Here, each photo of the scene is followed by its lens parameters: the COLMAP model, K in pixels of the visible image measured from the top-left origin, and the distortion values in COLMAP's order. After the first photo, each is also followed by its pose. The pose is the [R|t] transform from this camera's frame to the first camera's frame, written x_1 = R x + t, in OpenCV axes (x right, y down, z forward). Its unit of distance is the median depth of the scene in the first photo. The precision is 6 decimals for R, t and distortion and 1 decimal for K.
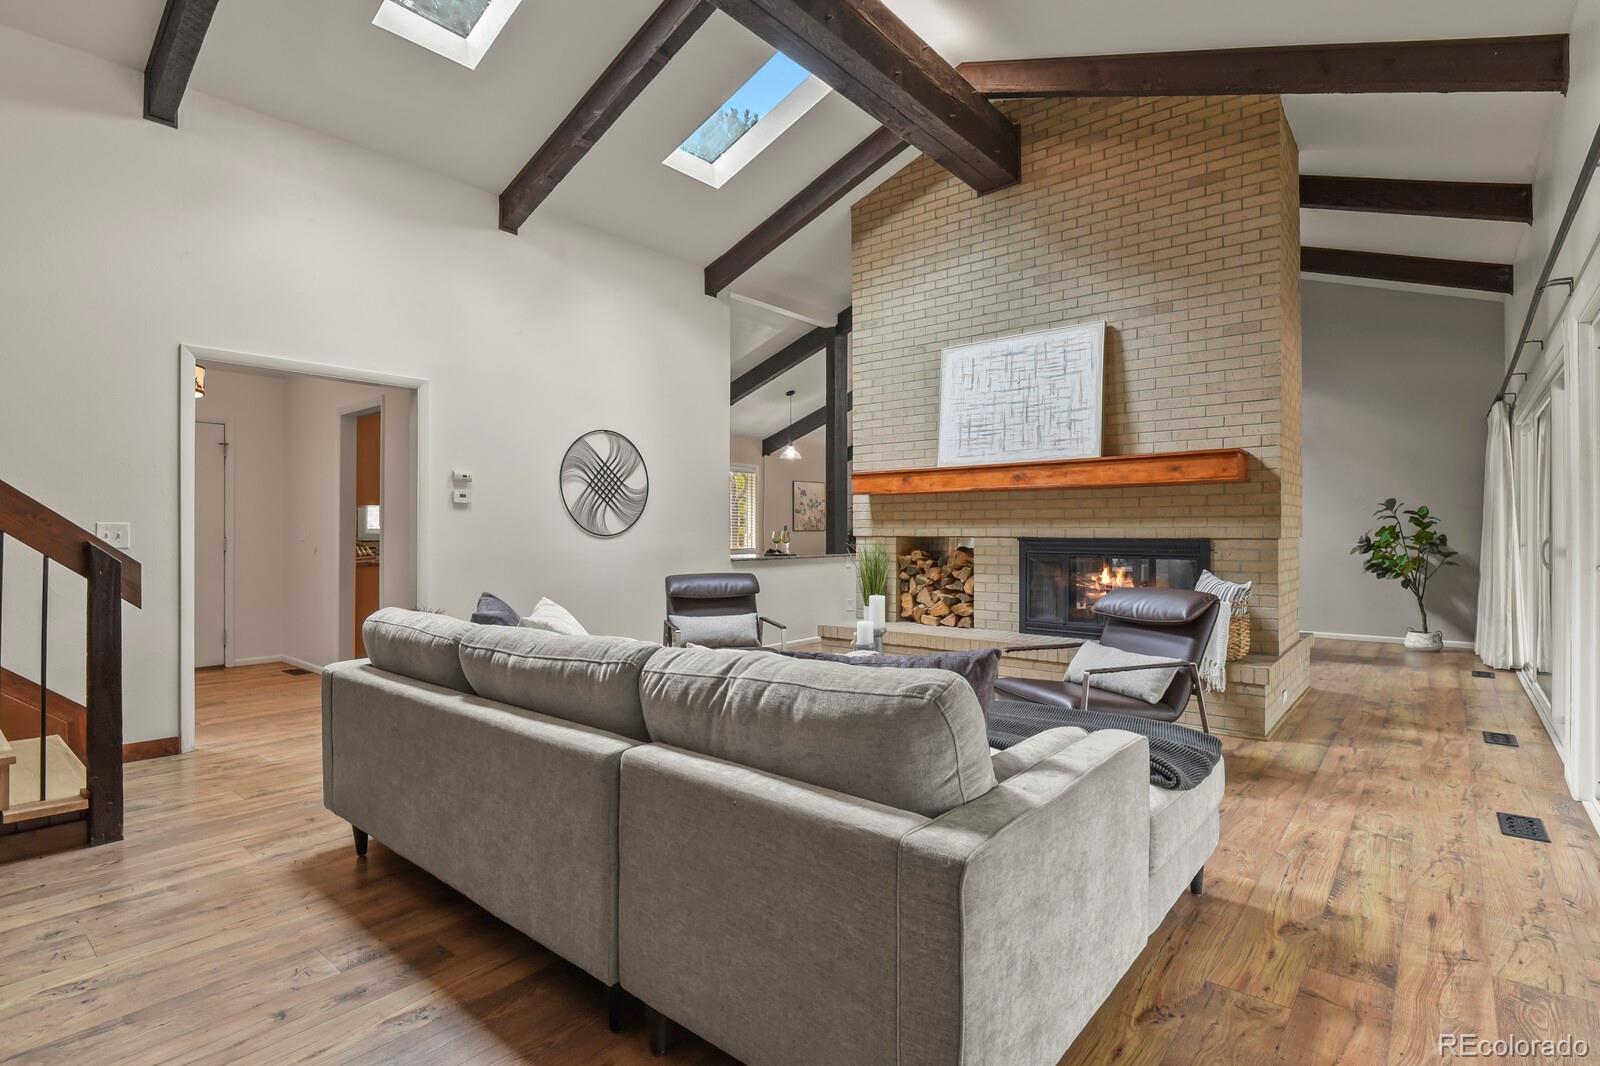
lens RADIAL K [[779.3, 0, 808.3], [0, 779.3, 533.6], [0, 0, 1]] dist [-0.011444, -0.003347]
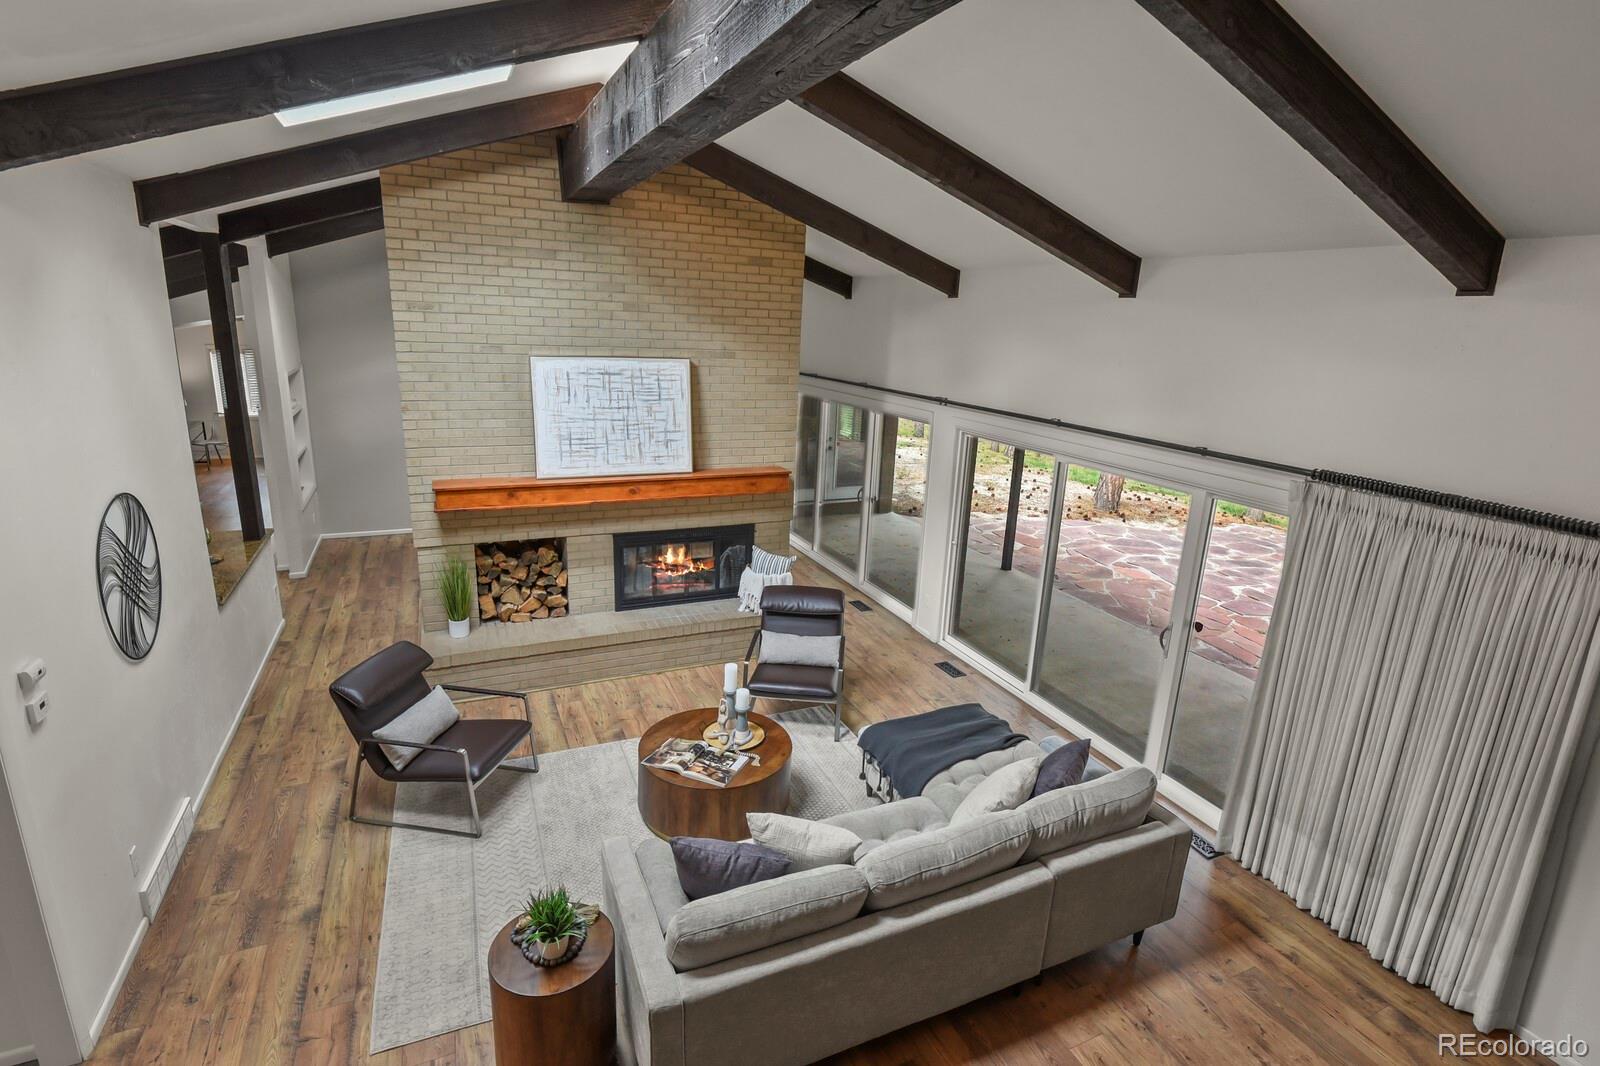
lens RADIAL K [[779.3, 0, 811.5], [0, 779.3, 533.1], [0, 0, 1]] dist [-0.011444, -0.003347]
pose [[0.426238, -0.220716, 0.877272, -0.605637], [-0.043181, 0.963708, 0.263443, -0.307650], [-0.903580, -0.150171, 0.401238, 0.269162]]
